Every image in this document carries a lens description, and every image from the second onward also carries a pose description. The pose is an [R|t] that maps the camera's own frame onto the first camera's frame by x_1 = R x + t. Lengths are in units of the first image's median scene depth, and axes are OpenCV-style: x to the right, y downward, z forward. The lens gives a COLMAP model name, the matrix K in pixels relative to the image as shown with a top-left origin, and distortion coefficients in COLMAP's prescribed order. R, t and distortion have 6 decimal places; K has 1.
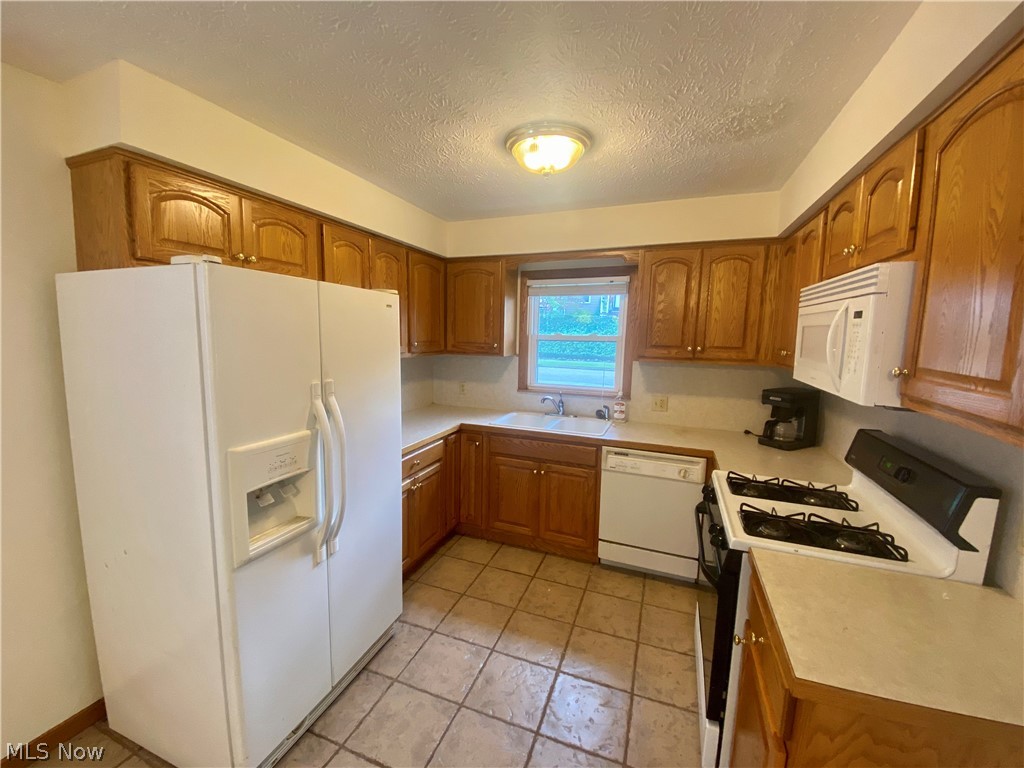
lens RADIAL K [[418.5, 0, 507.2], [0, 418.5, 383.2], [0, 0, 1]] dist [0.041259, -0.035588]
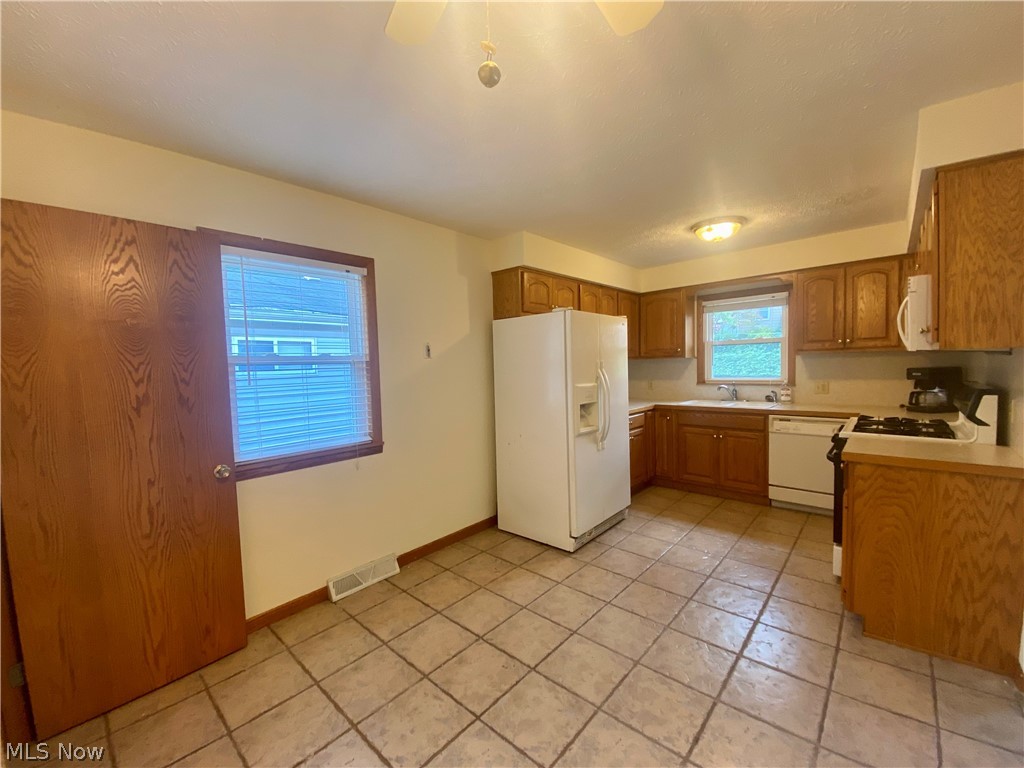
lens RADIAL K [[418.5, 0, 507.2], [0, 418.5, 383.2], [0, 0, 1]] dist [0.041259, -0.035588]
pose [[0.932110, -0.028353, -0.361065, -0.071331], [0.001982, 0.997315, -0.073198, 0.149298], [0.362171, 0.067513, 0.929664, -0.627980]]
